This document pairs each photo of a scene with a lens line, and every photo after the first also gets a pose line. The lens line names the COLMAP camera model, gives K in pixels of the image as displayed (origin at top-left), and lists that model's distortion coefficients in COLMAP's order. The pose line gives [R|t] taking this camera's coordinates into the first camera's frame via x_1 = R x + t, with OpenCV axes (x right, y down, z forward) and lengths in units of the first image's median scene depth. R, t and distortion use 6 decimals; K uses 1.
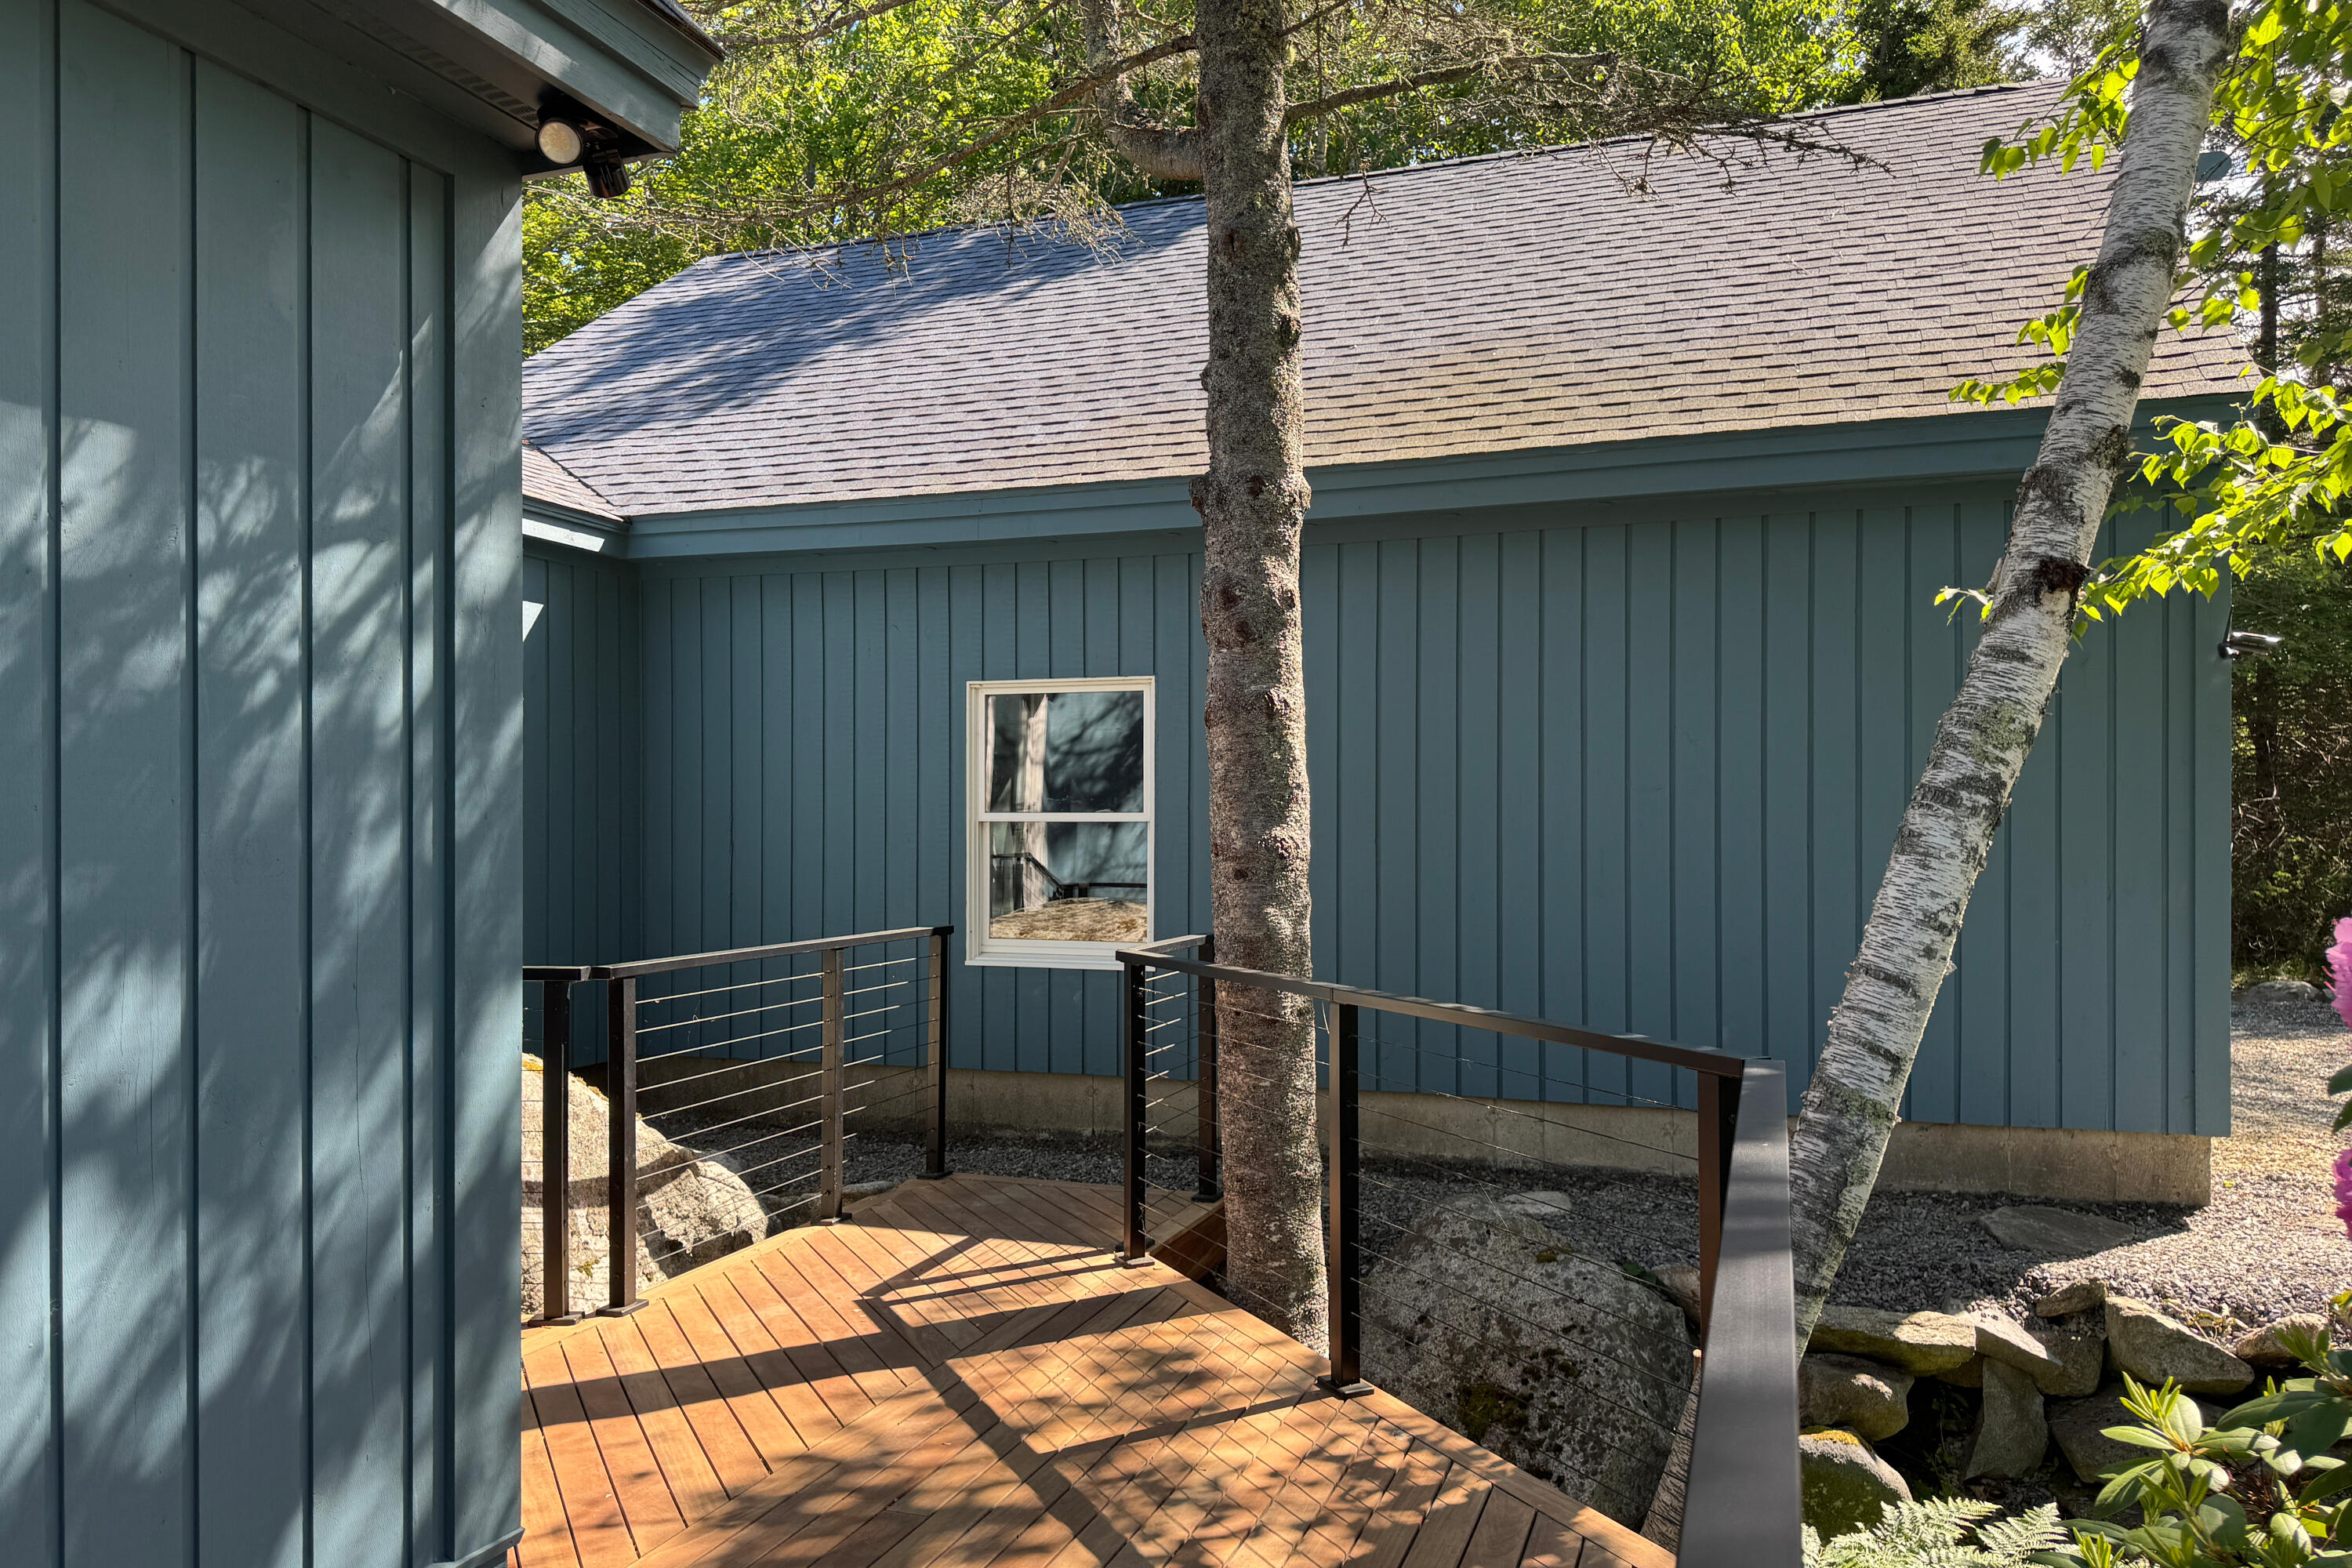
lens RADIAL K [[1619.9, 0, 1171.8], [0, 1619.9, 771.5], [0, 0, 1]] dist [-0.004325, -0.005725]
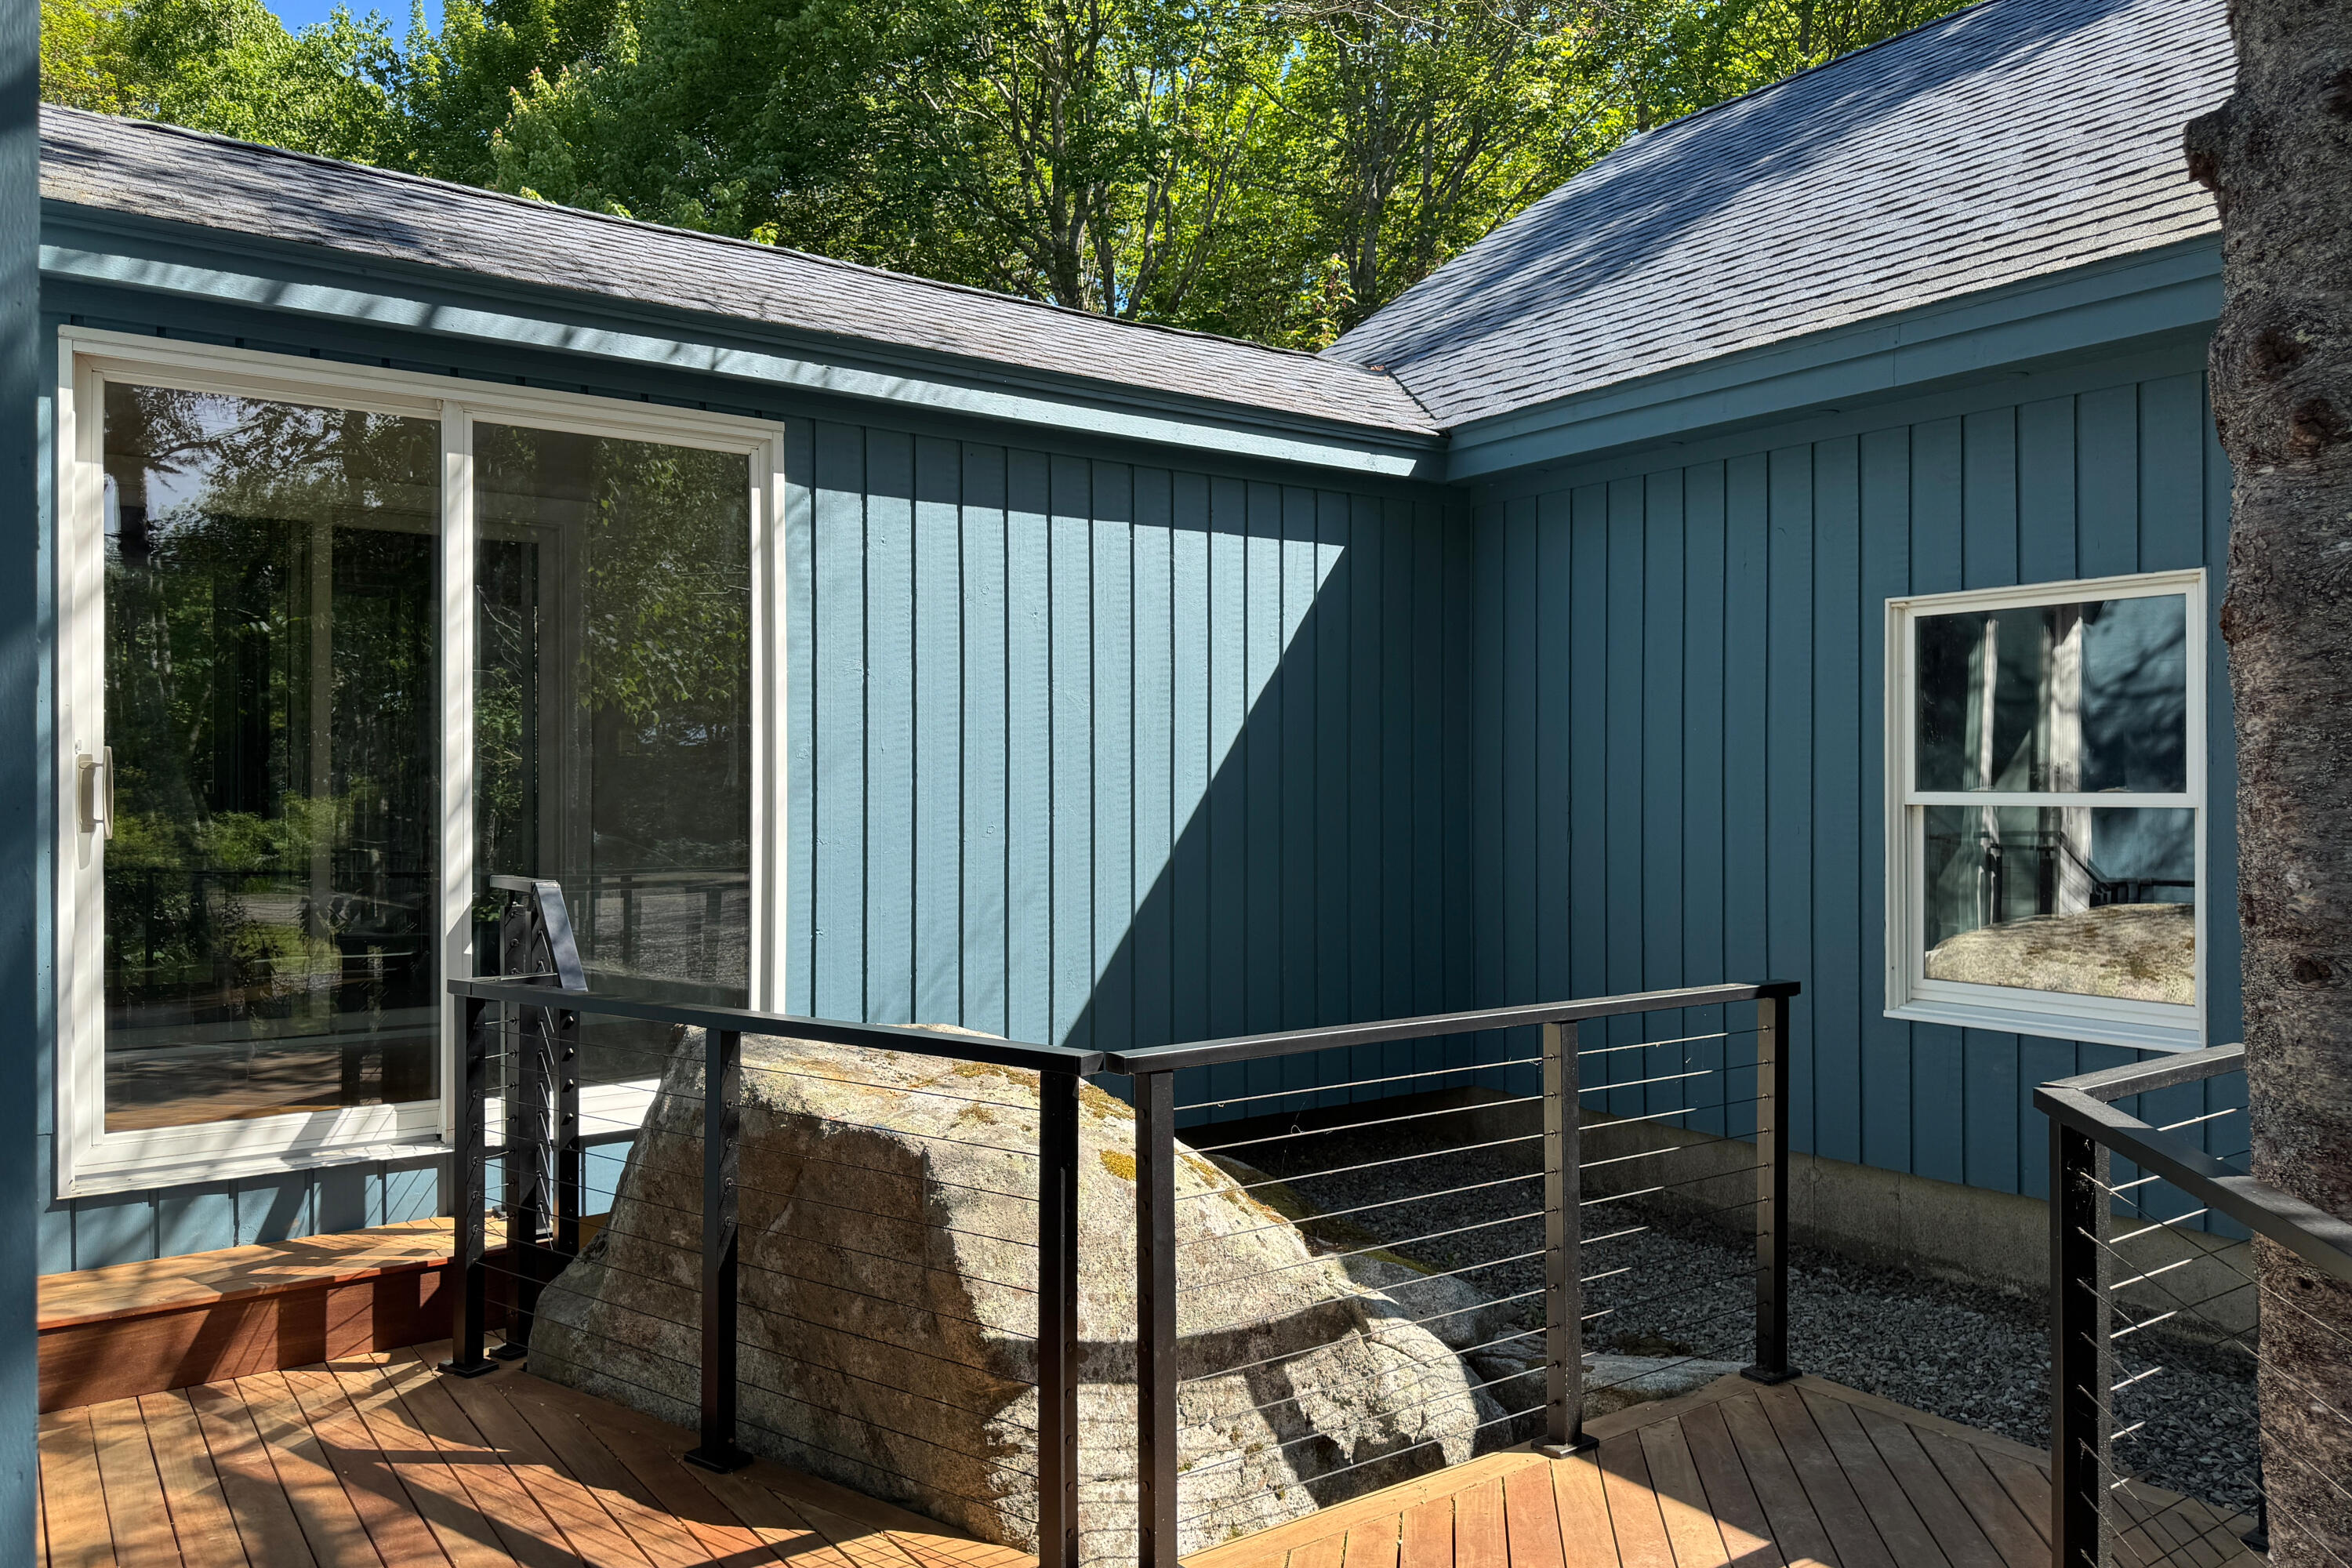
lens RADIAL K [[1619.9, 0, 1171.8], [0, 1619.9, 771.5], [0, 0, 1]] dist [-0.004325, -0.005725]
pose [[0.809923, -0.009595, -0.586458, 0.029156], [0.026068, 0.999467, 0.019649, -0.004452], [0.585957, -0.031202, 0.809741, 0.274215]]
